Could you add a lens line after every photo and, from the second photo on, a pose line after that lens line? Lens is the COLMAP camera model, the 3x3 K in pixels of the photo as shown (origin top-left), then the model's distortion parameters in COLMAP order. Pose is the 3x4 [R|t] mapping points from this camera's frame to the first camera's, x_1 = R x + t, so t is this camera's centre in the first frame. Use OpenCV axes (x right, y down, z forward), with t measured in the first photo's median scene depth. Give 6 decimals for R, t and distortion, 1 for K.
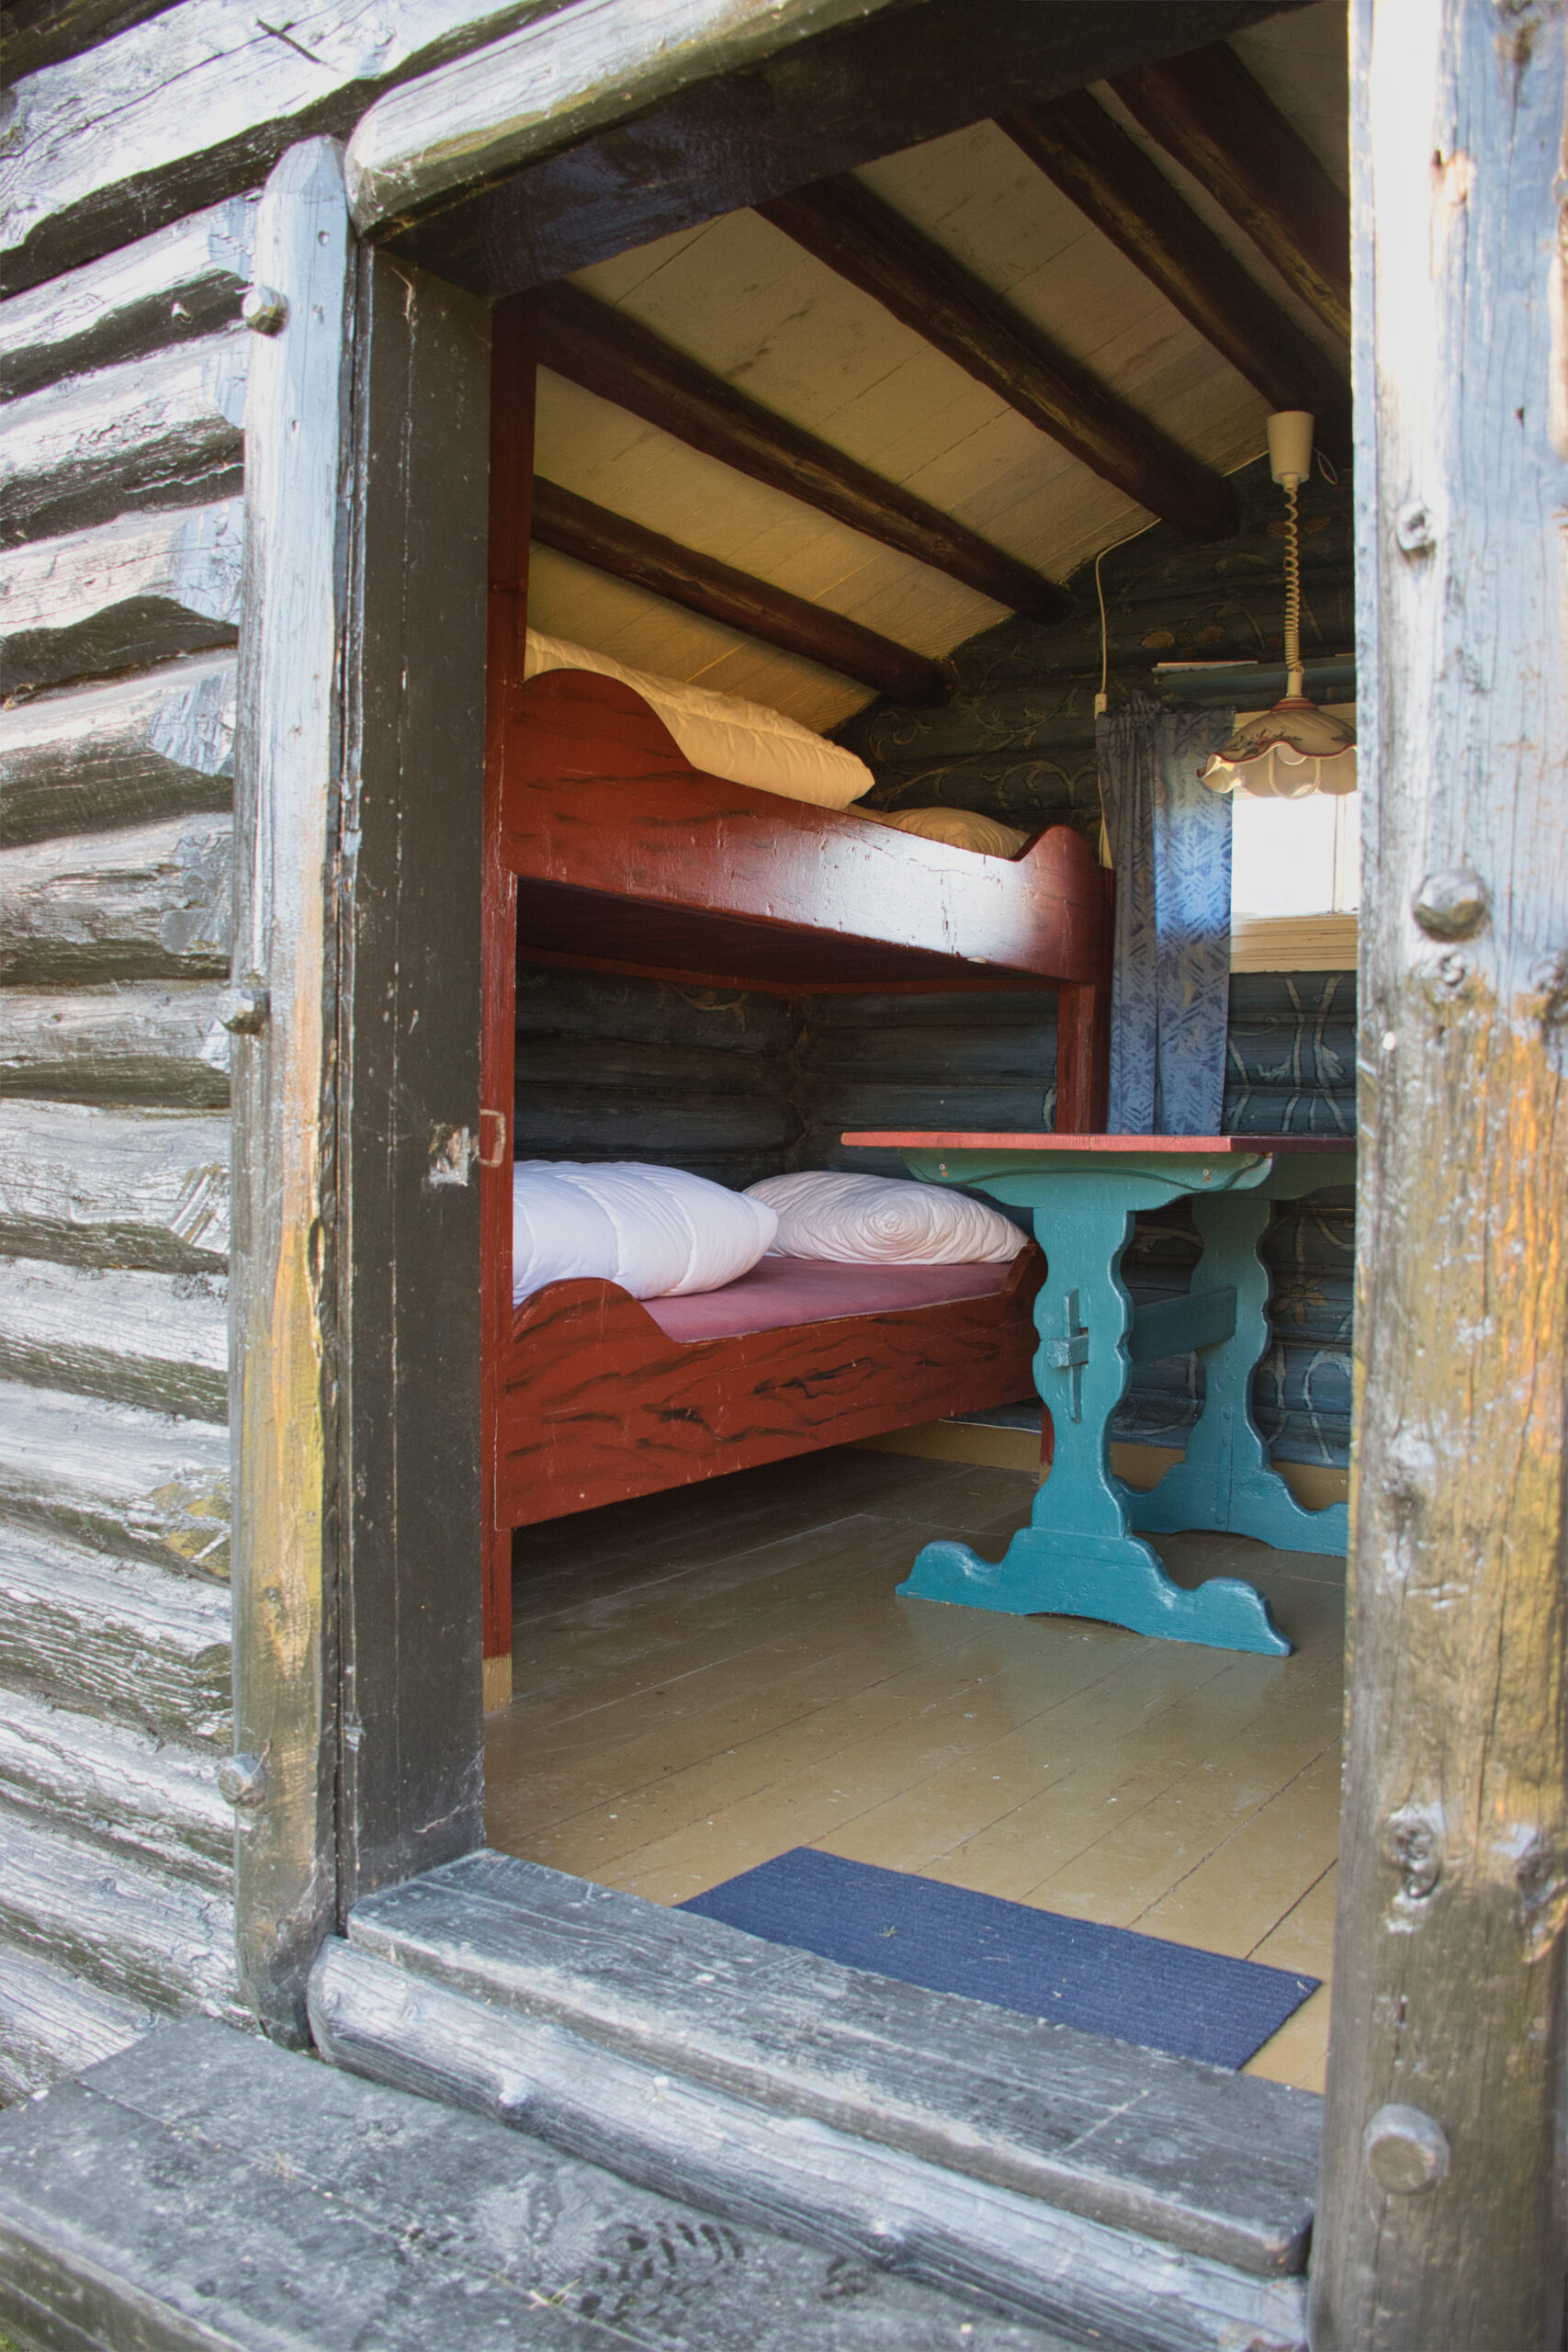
lens RADIAL K [[1831.3, 0, 784.0], [0, 1831.3, 1176.0], [0, 0, 1]] dist [-0.155015, 0.107925]
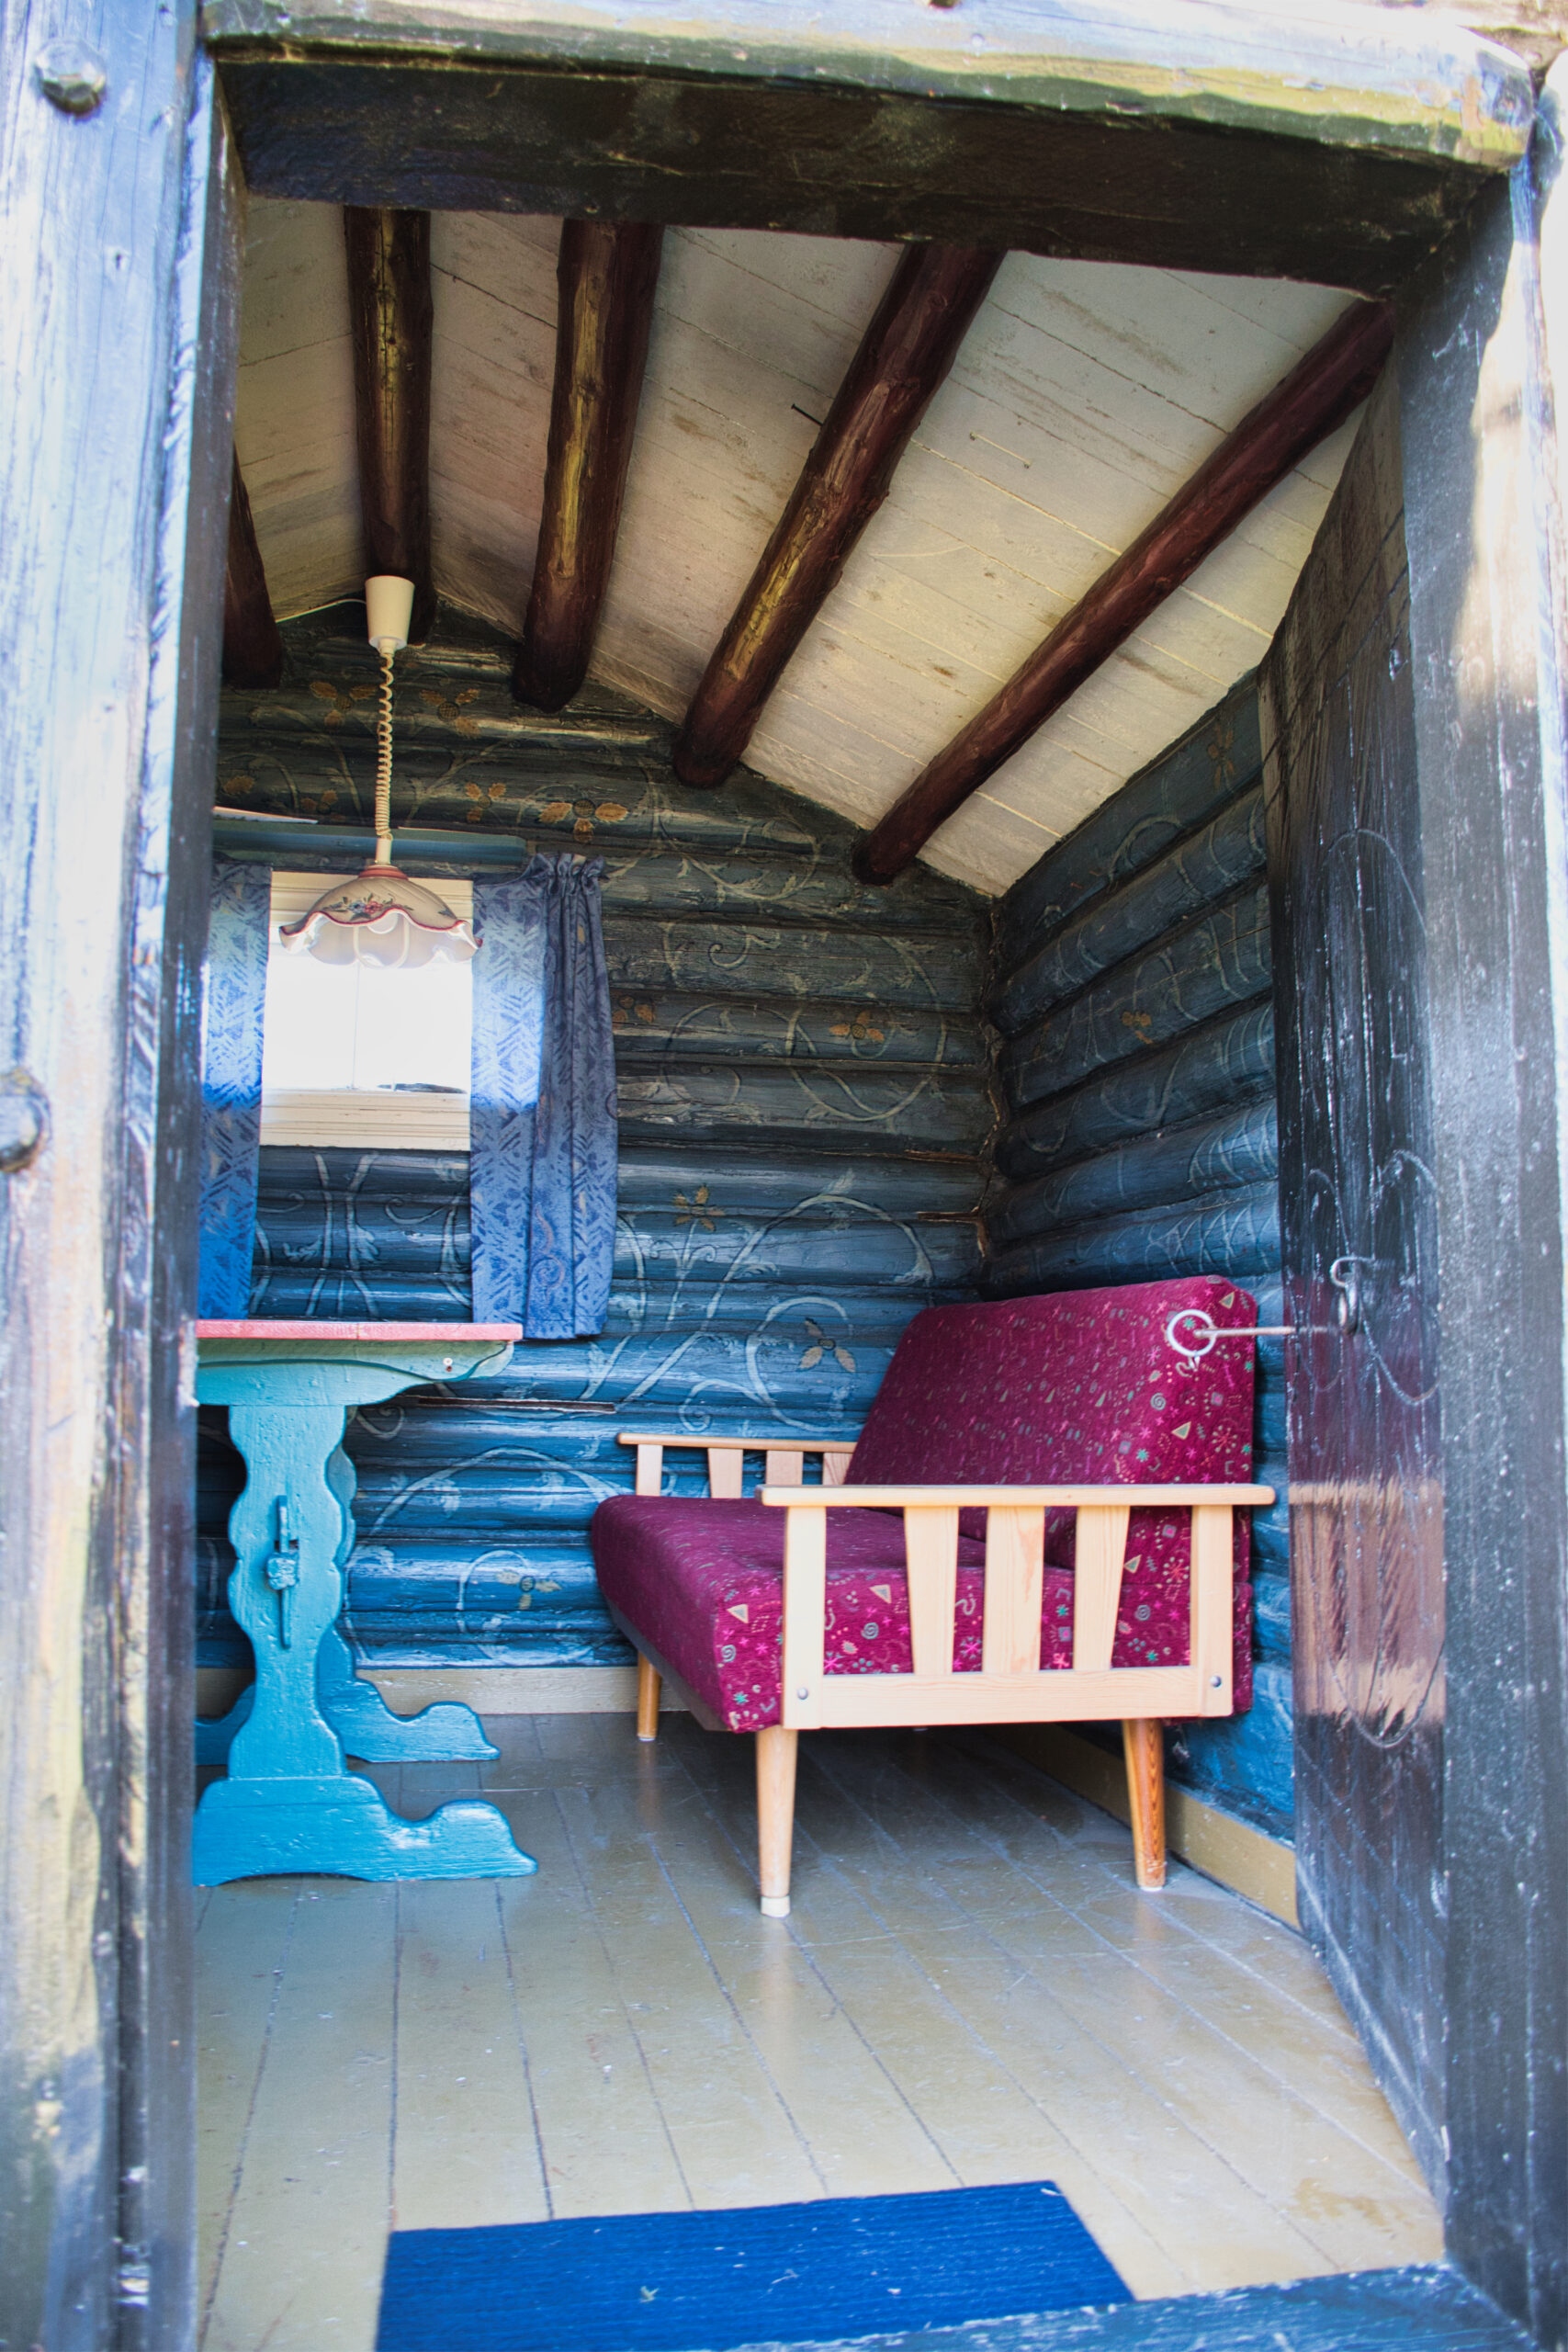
lens RADIAL K [[1831.3, 0, 784.0], [0, 1831.3, 1176.0], [0, 0, 1]] dist [-0.155015, 0.107925]
pose [[0.715495, 0.049807, 0.696840, -0.208958], [0.019321, 0.995663, -0.091004, -0.006090], [-0.698350, 0.078577, 0.711430, 0.149626]]
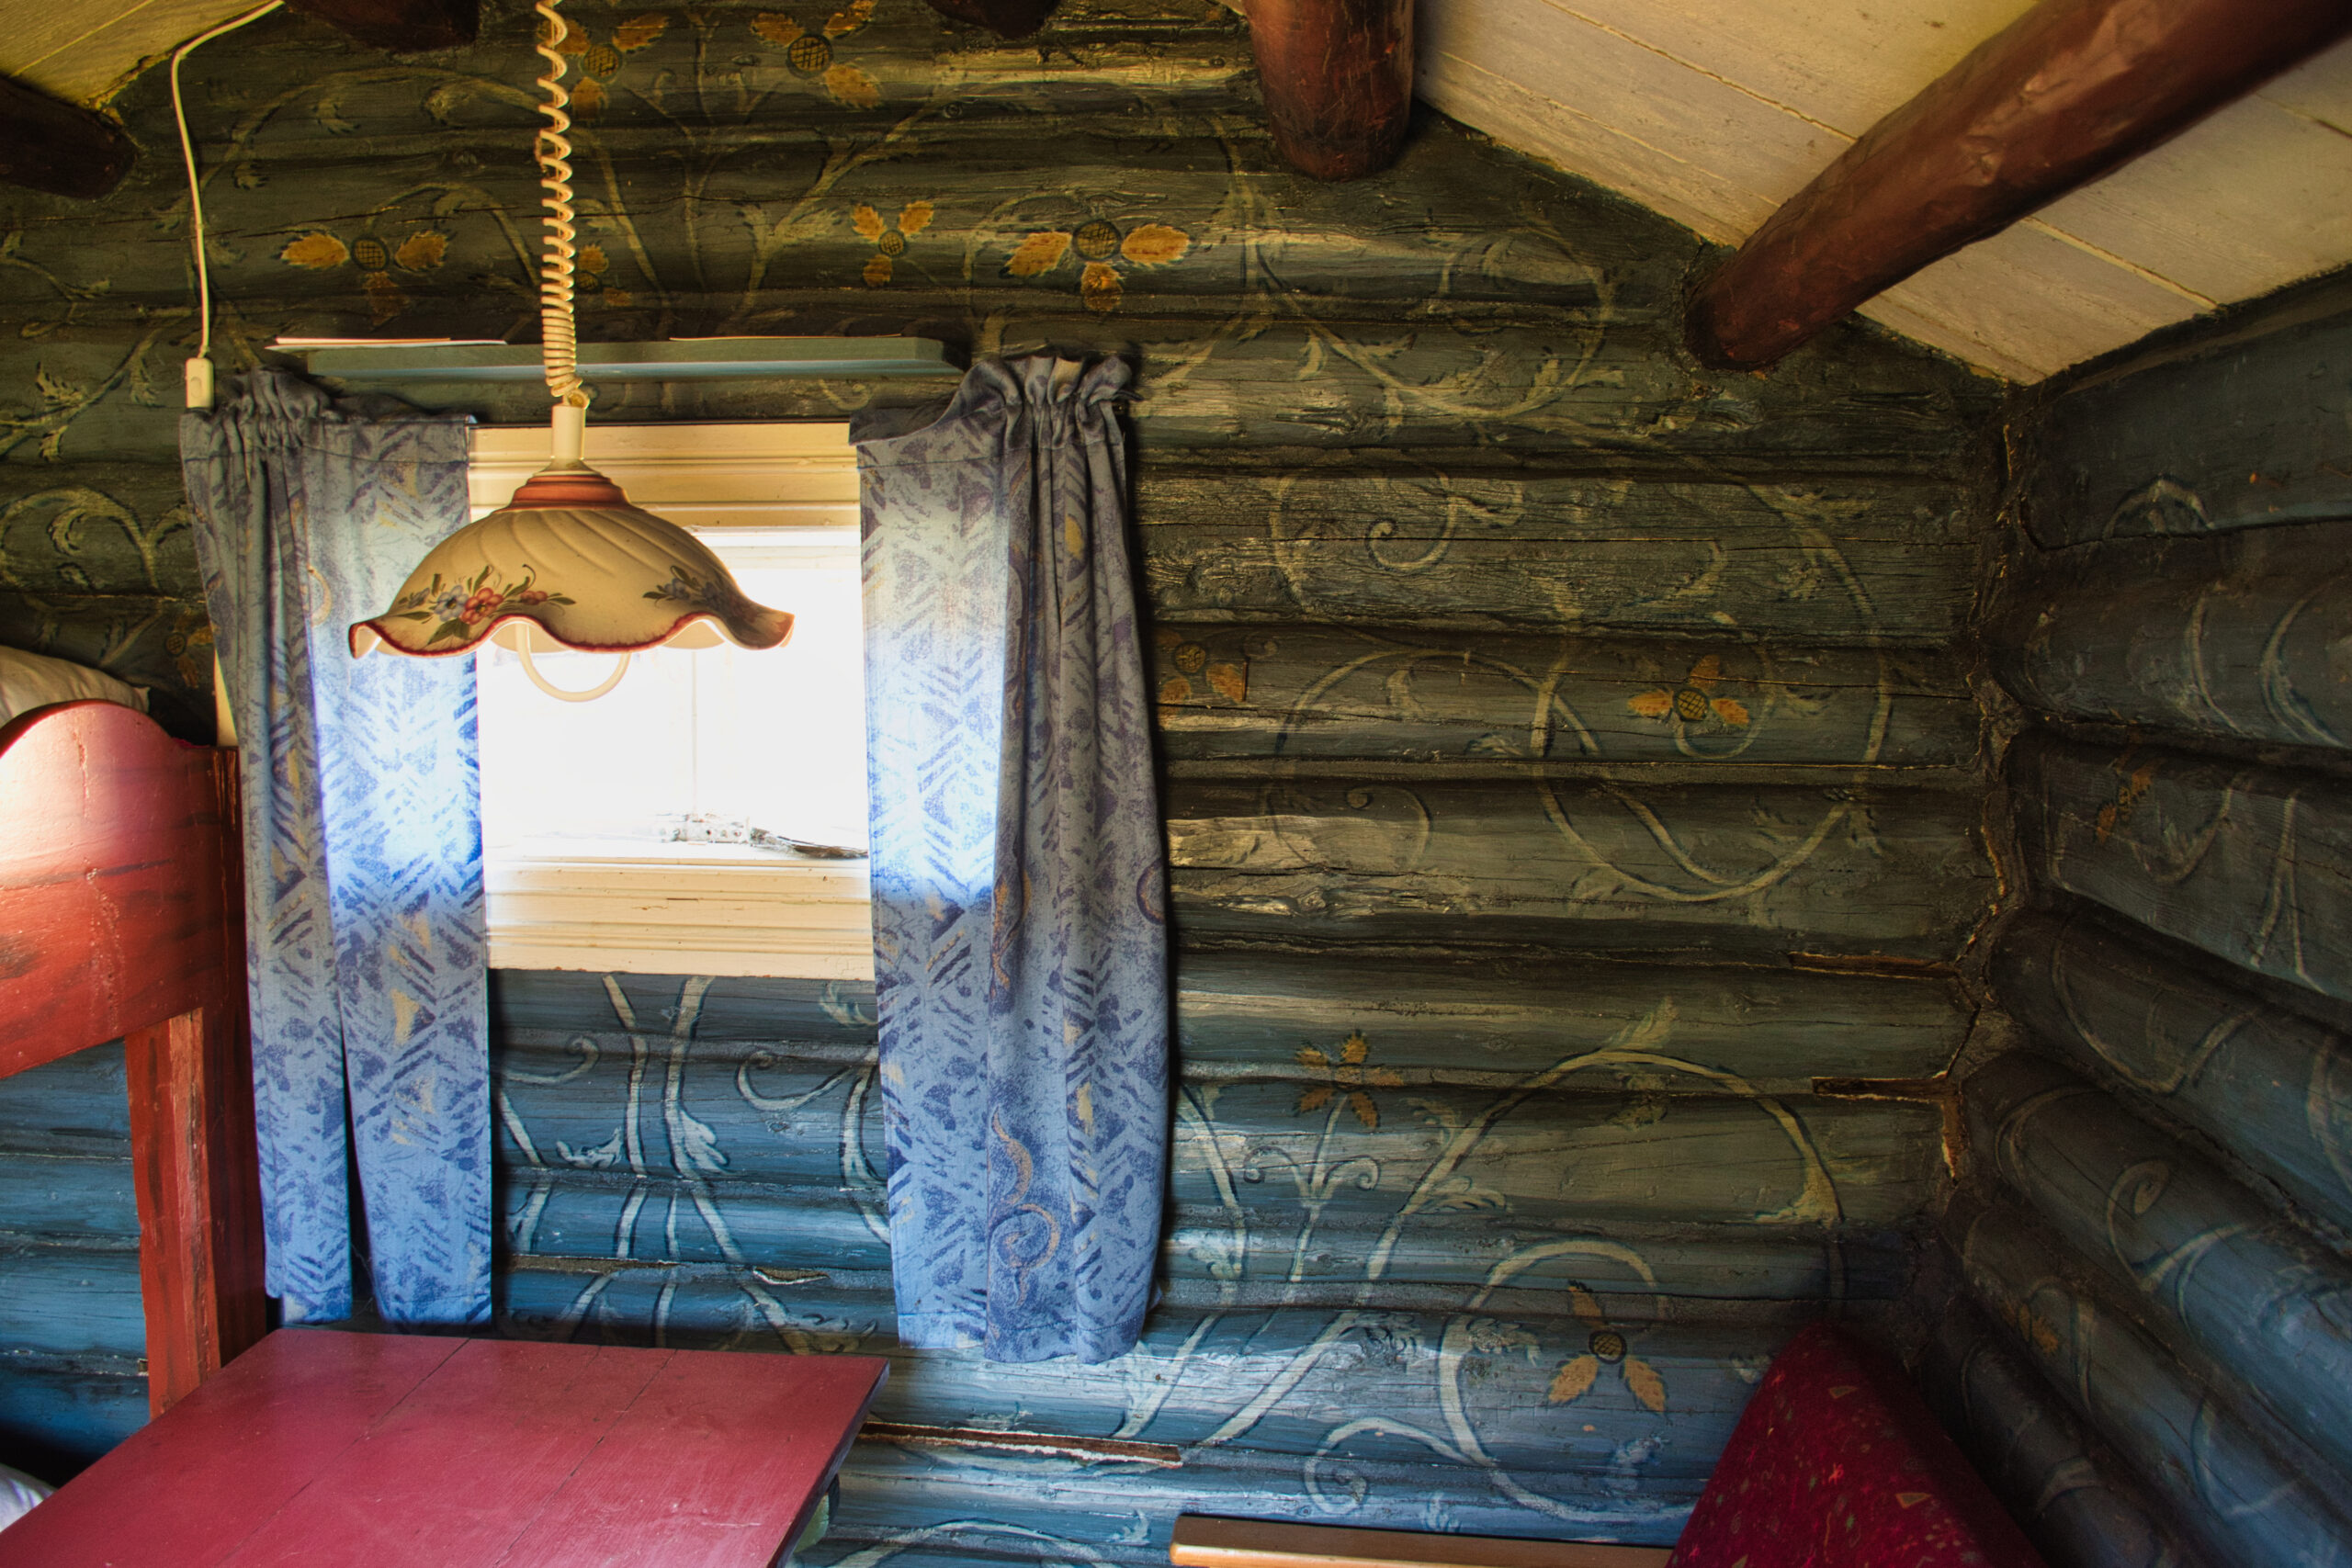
lens RADIAL K [[1937.4, 0, 1176.0], [0, 1937.4, 784.0], [0, 0, 1]] dist [-0.141514, 0.137309]
pose [[0.883450, -0.070268, 0.463225, 0.175278], [0.028434, 0.994908, 0.096692, -0.207086], [-0.467661, -0.072251, 0.880950, 0.461789]]
